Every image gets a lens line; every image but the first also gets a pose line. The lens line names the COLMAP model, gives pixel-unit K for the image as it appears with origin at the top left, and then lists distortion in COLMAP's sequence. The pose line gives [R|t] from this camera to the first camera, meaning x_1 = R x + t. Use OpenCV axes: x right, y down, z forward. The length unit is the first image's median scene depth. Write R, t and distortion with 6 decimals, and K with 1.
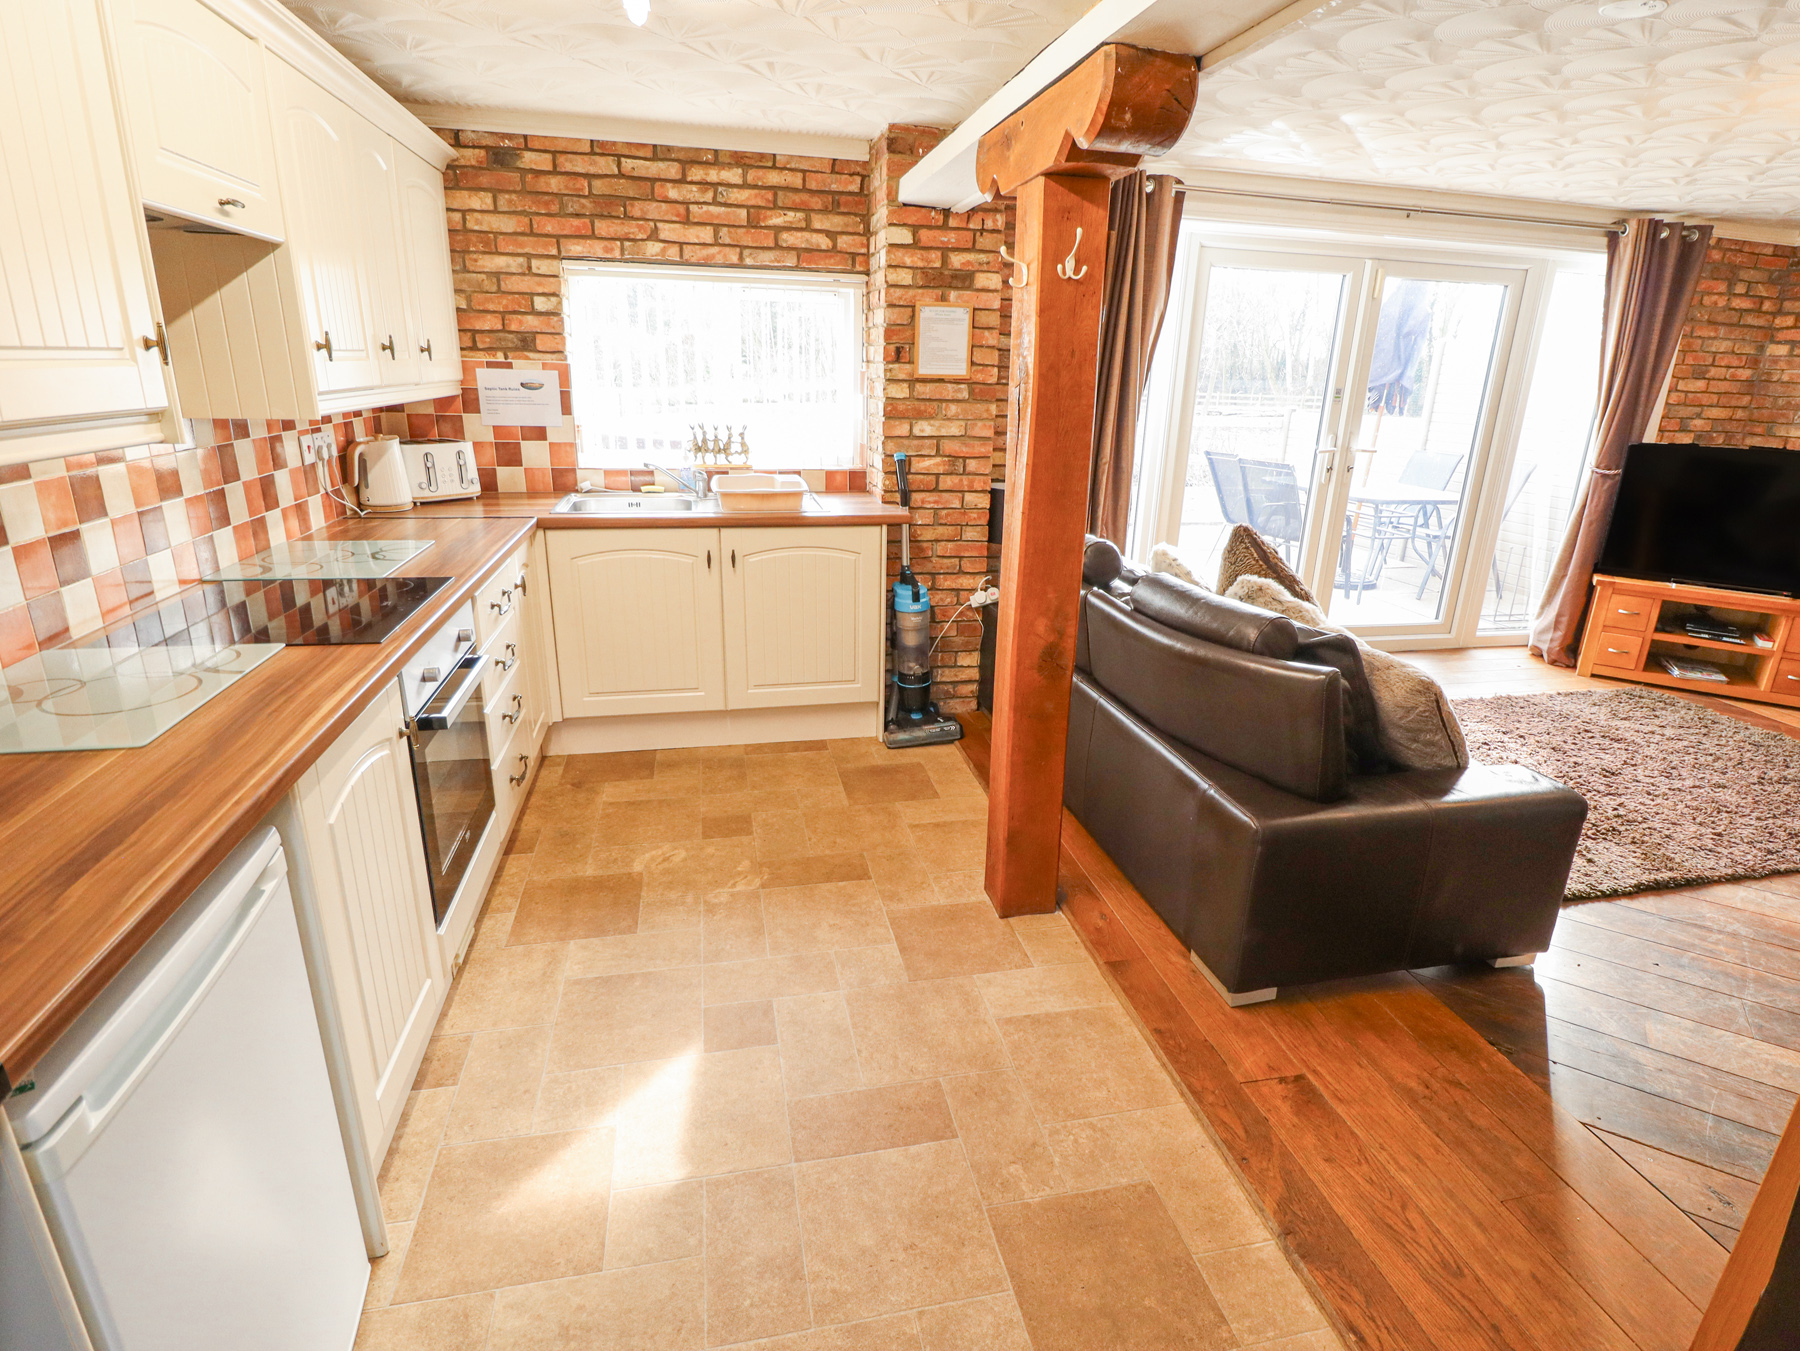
lens RADIAL K [[937.3, 0, 905.8], [0, 937.3, 673.4], [0, 0, 1]] dist [-0.001461, -0.012843]
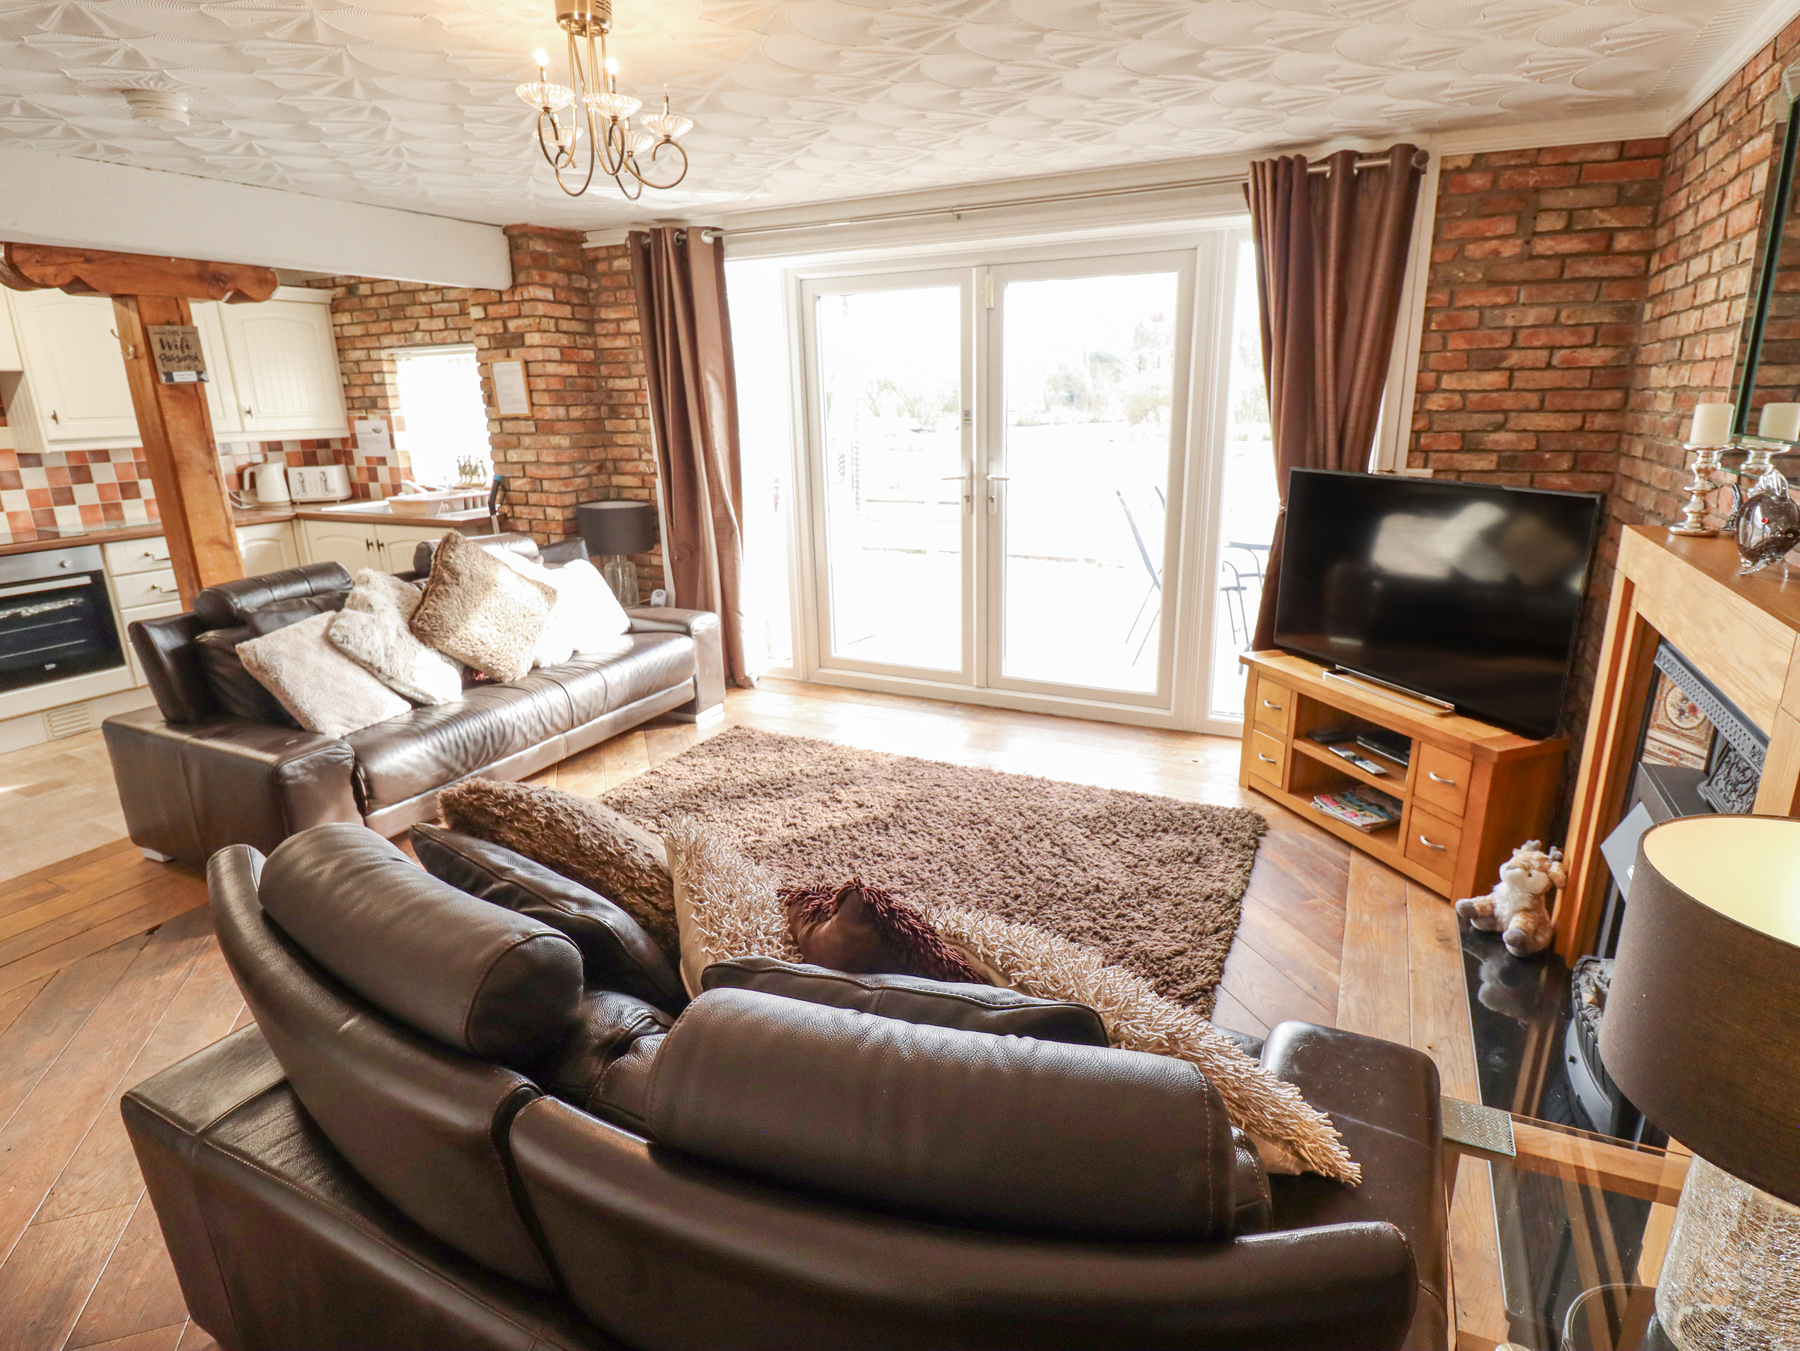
lens RADIAL K [[937.3, 0, 917.7], [0, 937.3, 665.0], [0, 0, 1]] dist [-0.001461, -0.012843]
pose [[0.781334, 0.128324, -0.610778, 1.272874], [-0.157314, 0.987529, 0.006237, -0.074031], [0.603961, 0.091211, 0.791778, 0.347335]]
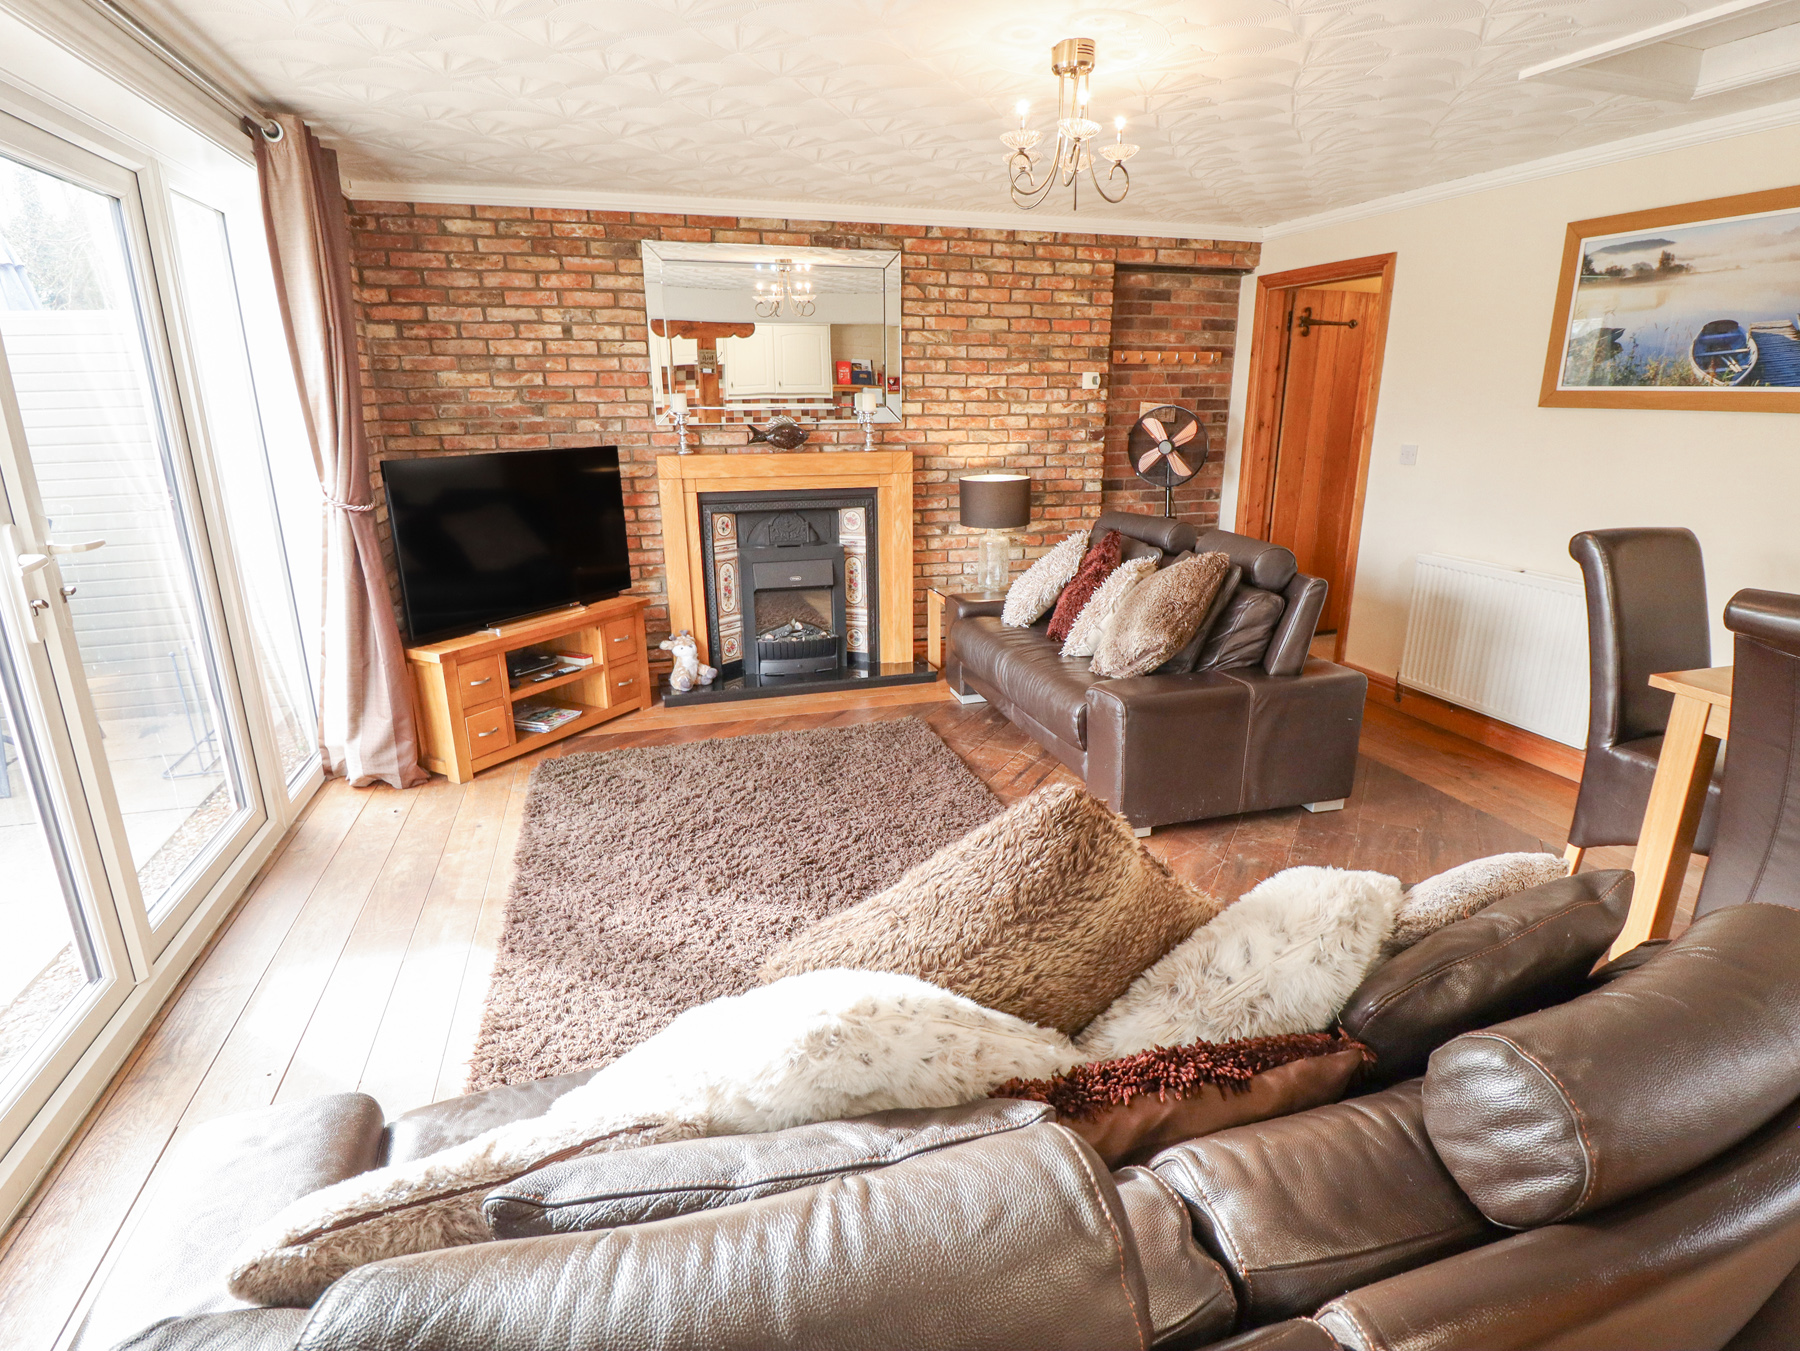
lens RADIAL K [[937.3, 0, 908.4], [0, 937.3, 669.7], [0, 0, 1]] dist [-0.001461, -0.012843]
pose [[-0.083429, -0.314042, 0.945736, 0.048535], [0.319922, 0.890367, 0.323878, -0.265249], [-0.943764, 0.329583, 0.026186, 0.834114]]
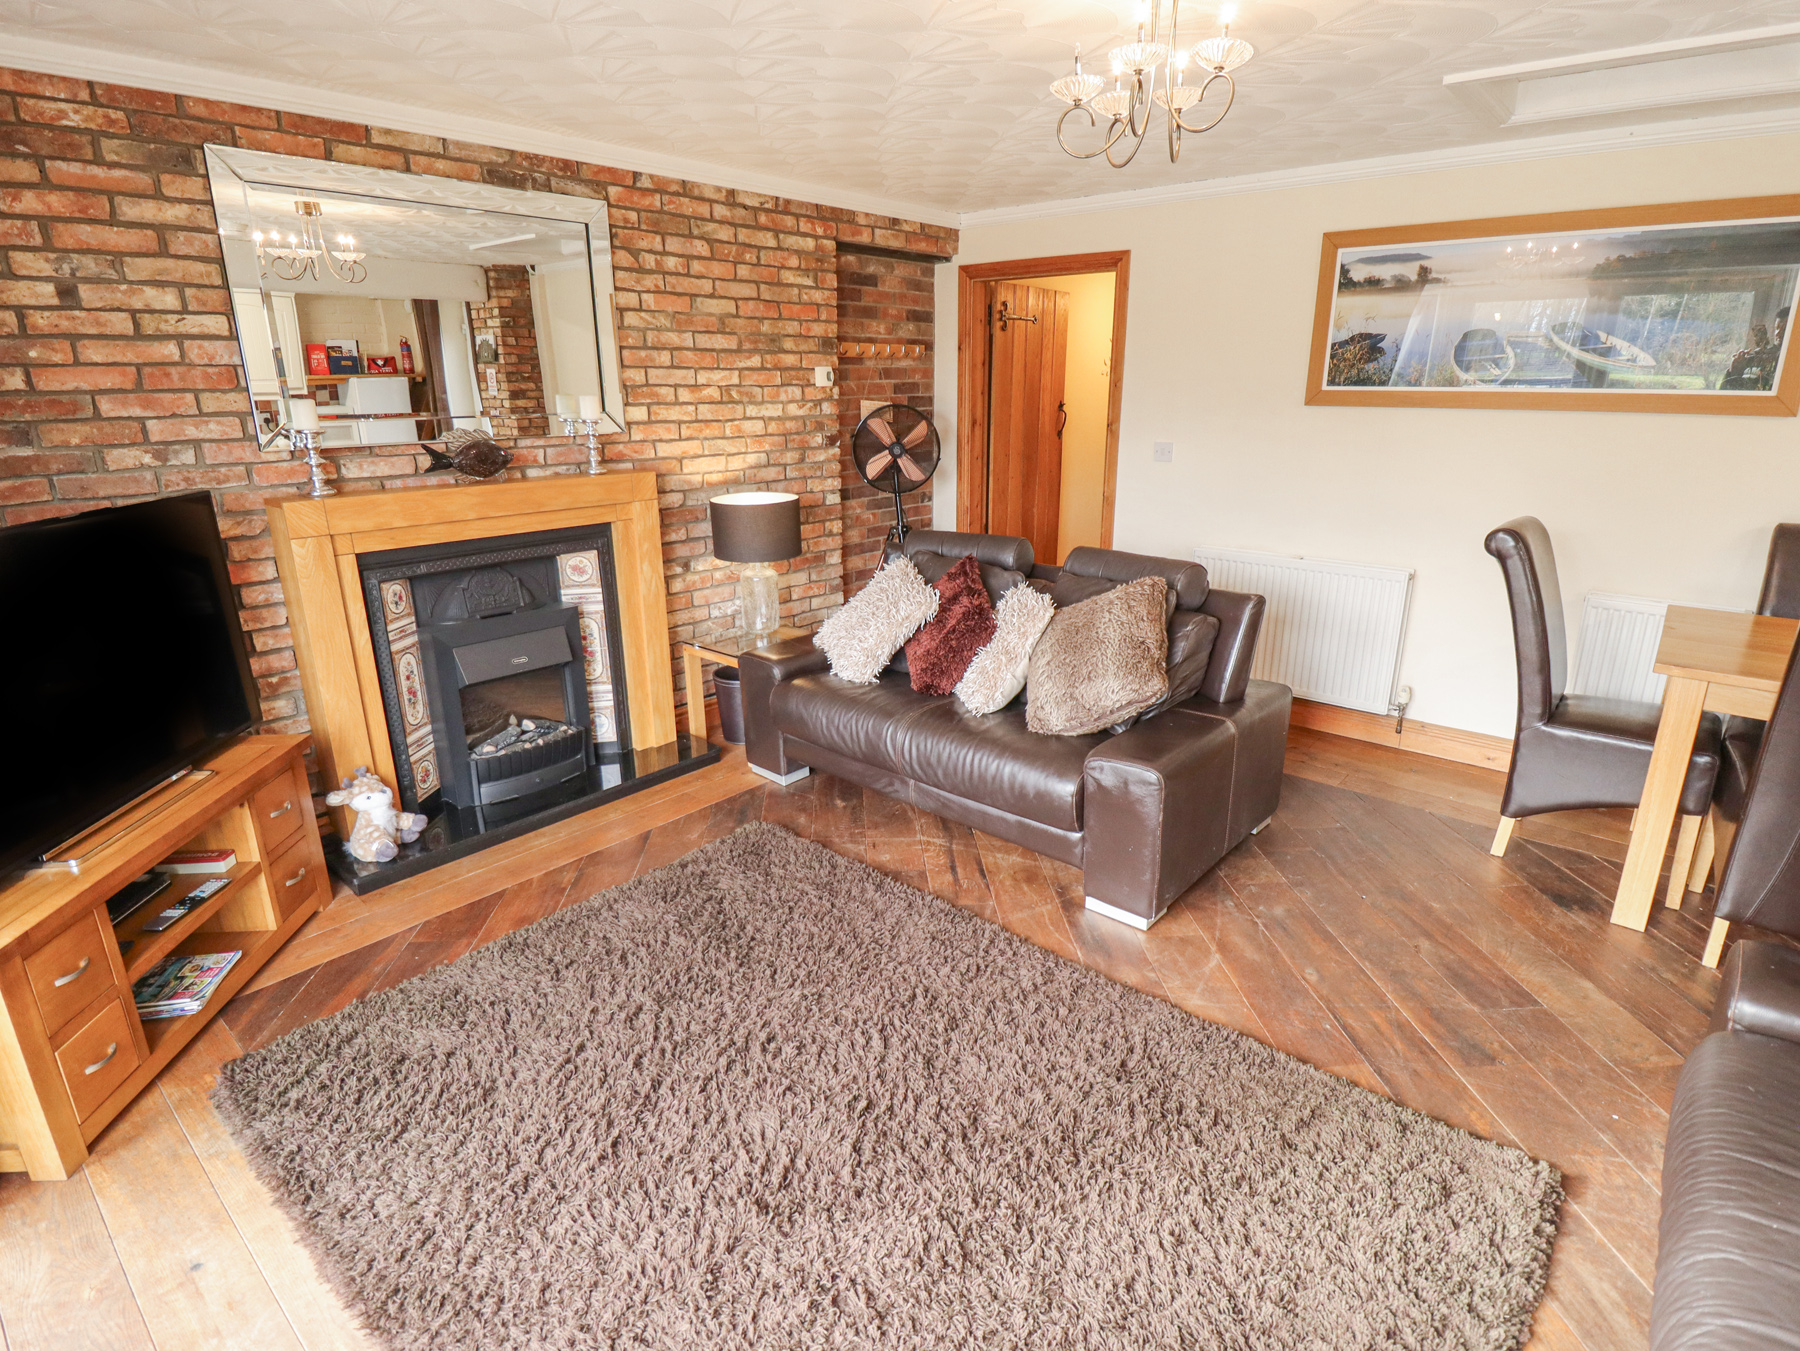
lens RADIAL K [[937.3, 0, 905.3], [0, 937.3, 664.0], [0, 0, 1]] dist [-0.001461, -0.012843]
pose [[-0.605080, -0.264767, 0.750851, 0.400934], [0.237565, 0.840081, 0.487675, -0.354499], [-0.759896, 0.473458, -0.445417, 1.084044]]
